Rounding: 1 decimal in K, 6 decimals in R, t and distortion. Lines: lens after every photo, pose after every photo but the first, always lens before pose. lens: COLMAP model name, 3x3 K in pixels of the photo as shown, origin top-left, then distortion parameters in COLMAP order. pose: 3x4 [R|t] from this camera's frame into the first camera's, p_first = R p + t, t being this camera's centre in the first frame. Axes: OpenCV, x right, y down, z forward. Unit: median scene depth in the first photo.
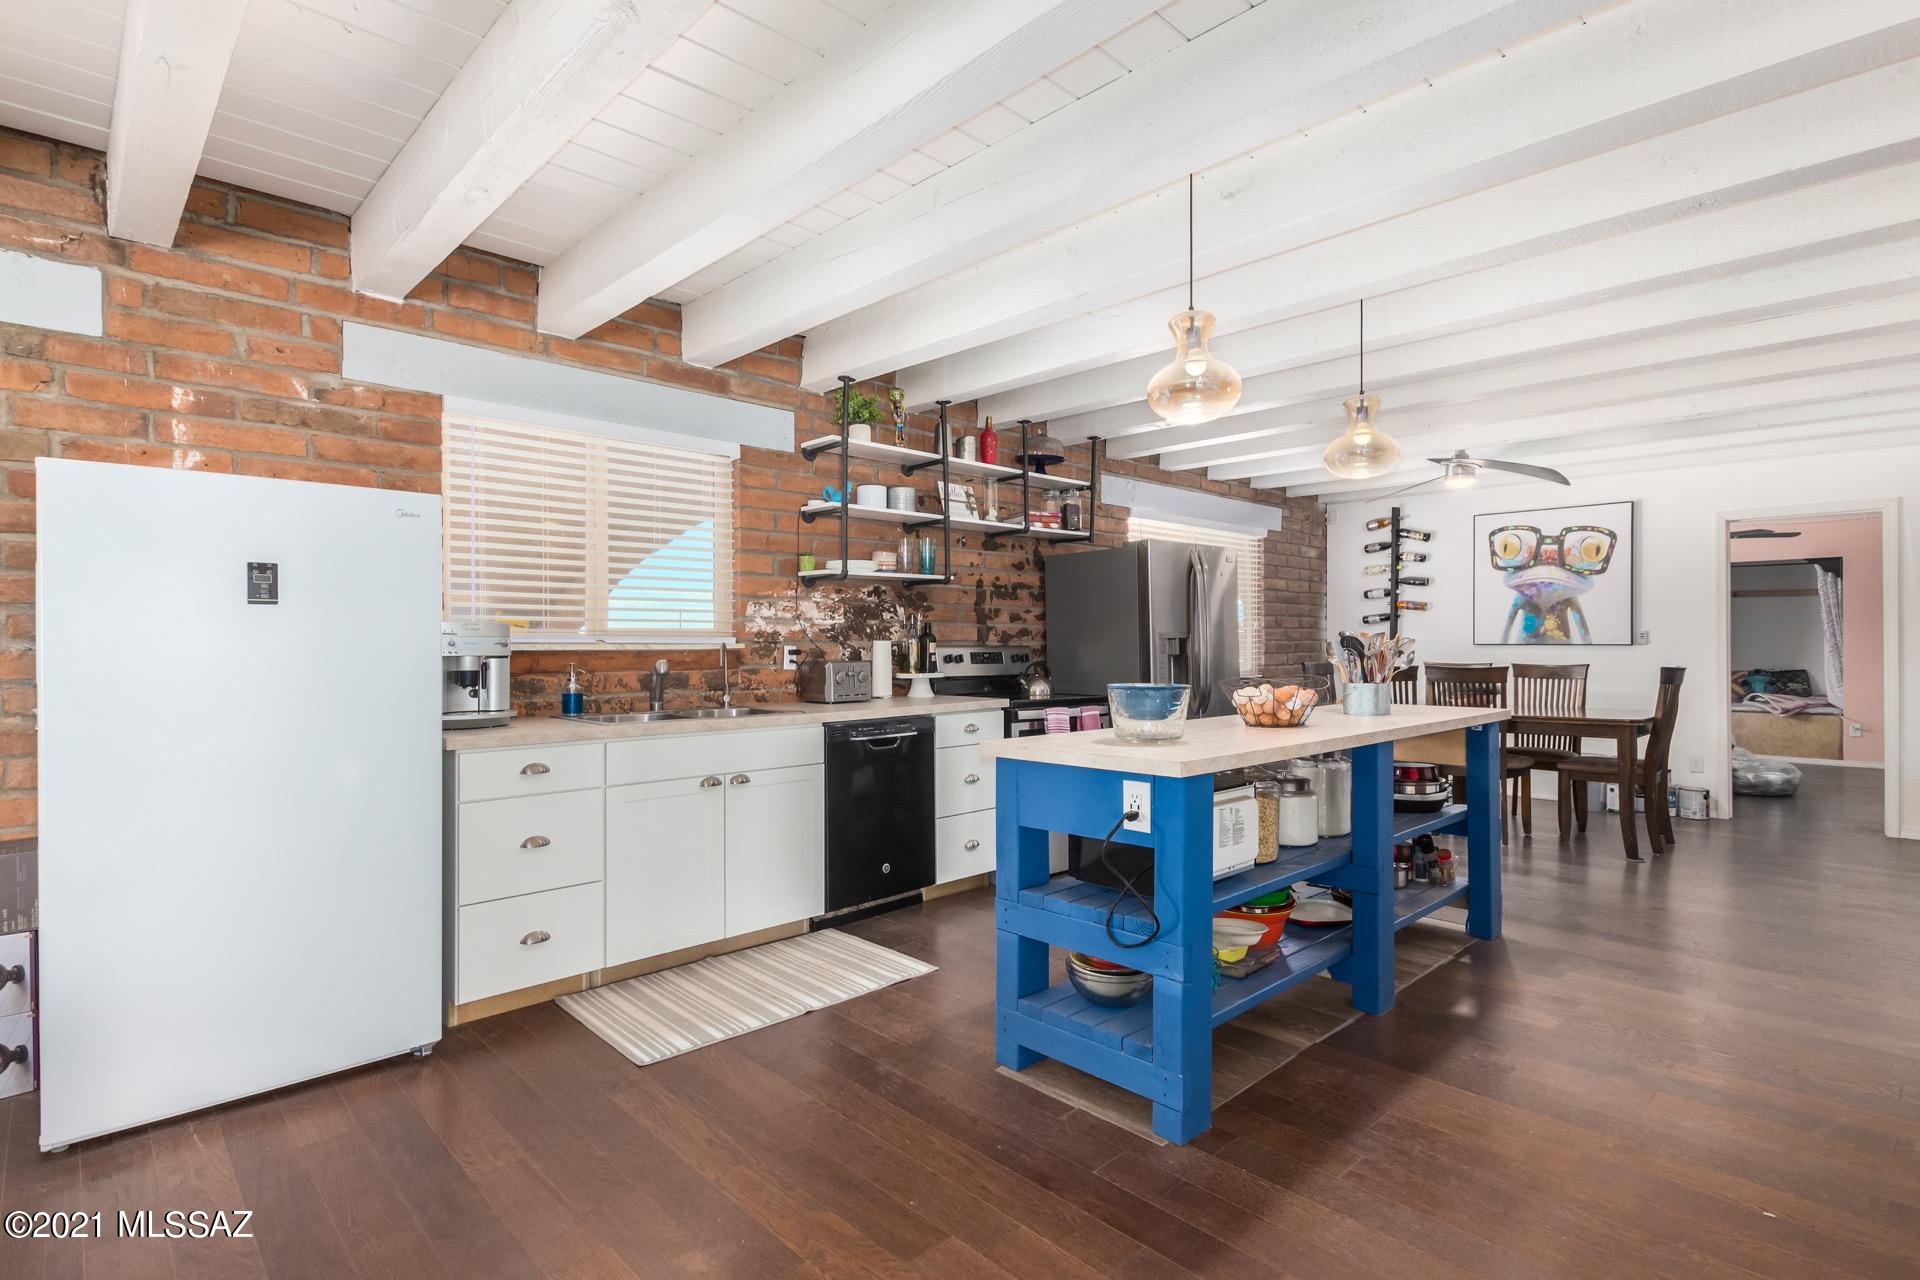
lens RADIAL K [[910.8, 0, 990.9], [0, 910.8, 640.4], [0, 0, 1]] dist [0.010048, 0.000925]
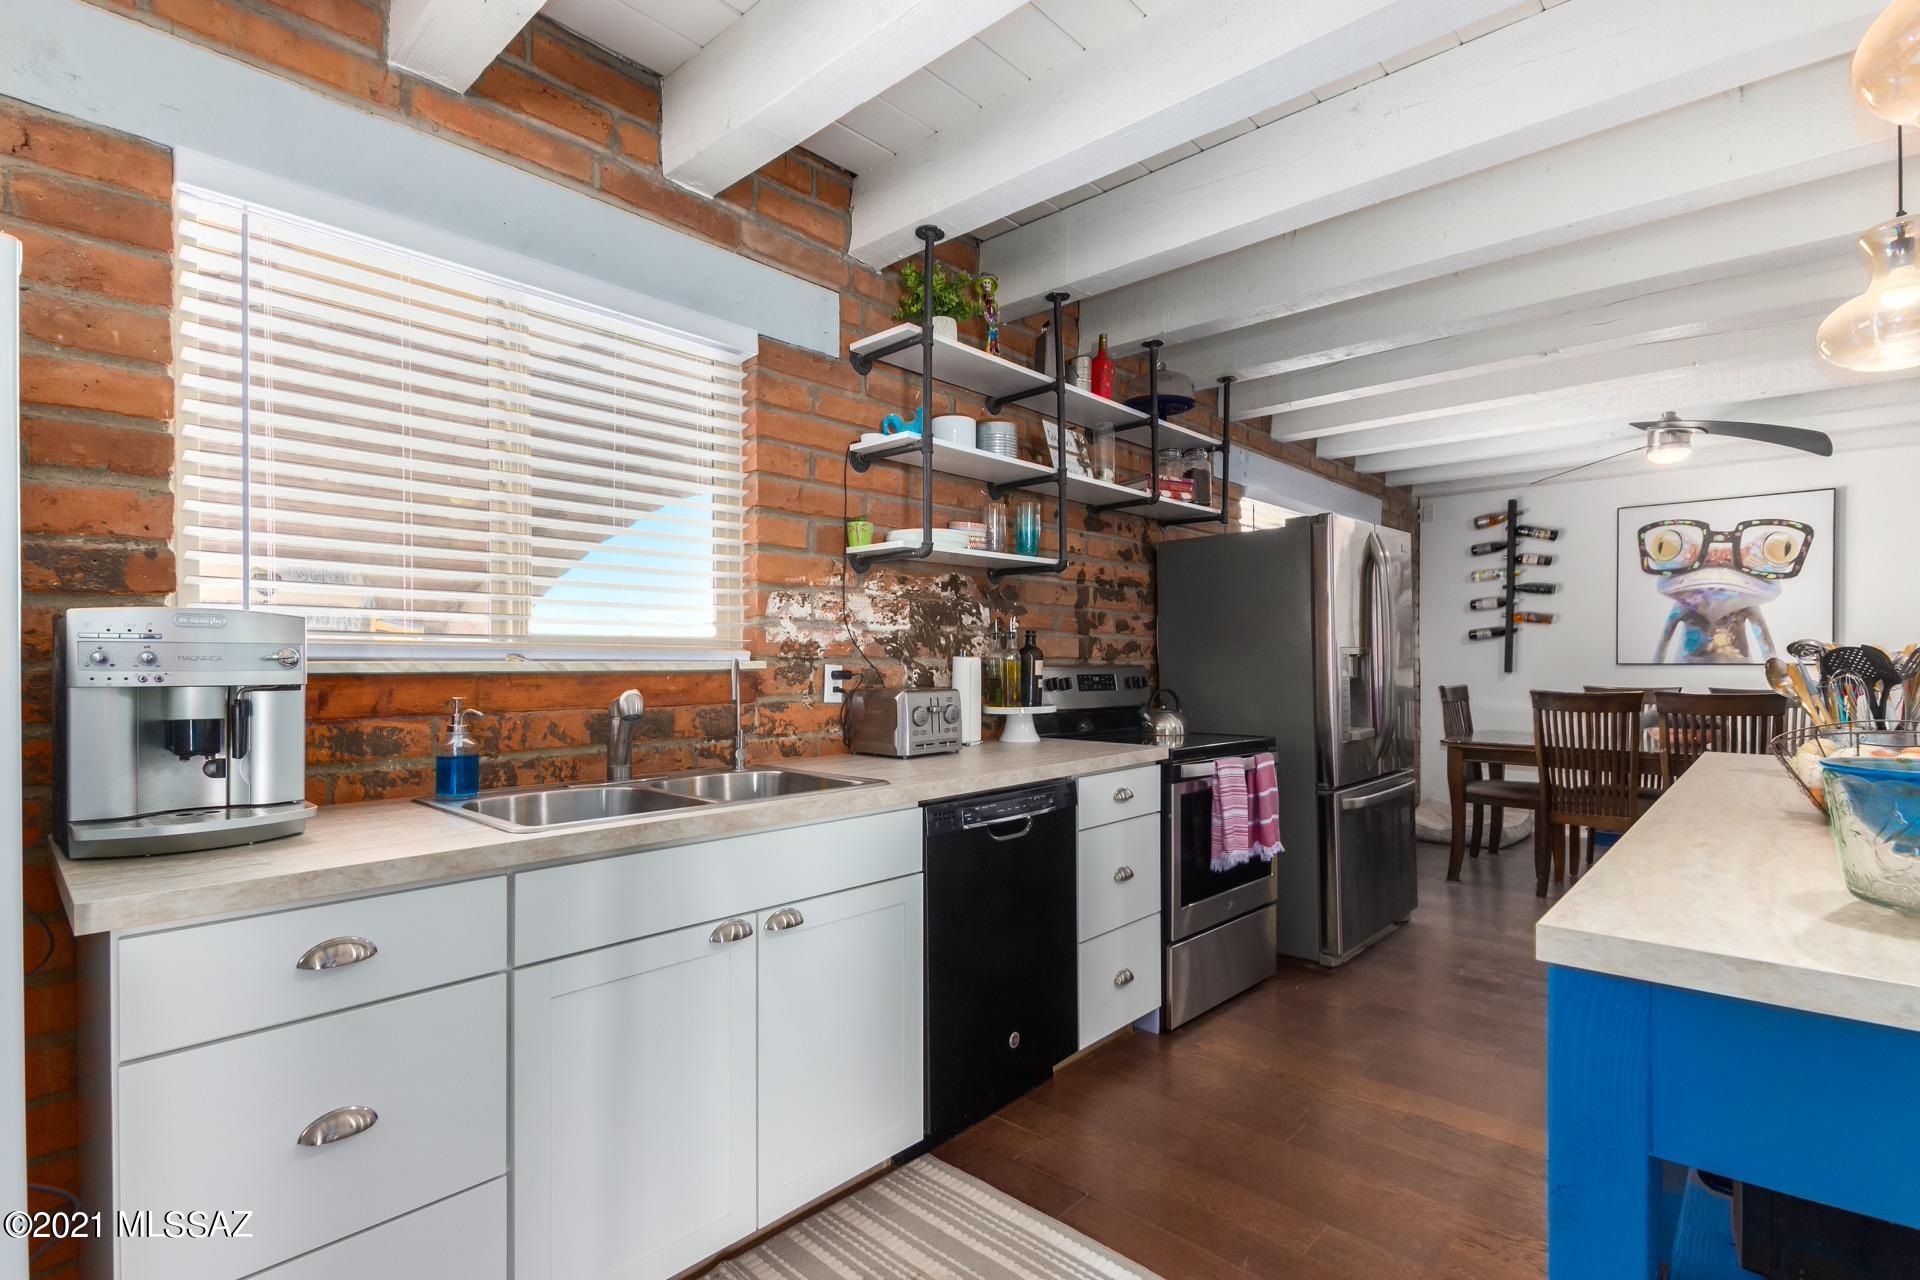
lens RADIAL K [[910.8, 0, 990.2], [0, 910.8, 665.4], [0, 0, 1]] dist [0.010048, 0.000925]
pose [[0.998996, 0.001224, 0.044789, -0.139604], [-0.001496, 0.999981, 0.006029, 0.002502], [-0.044781, -0.006090, 0.998978, 0.365052]]
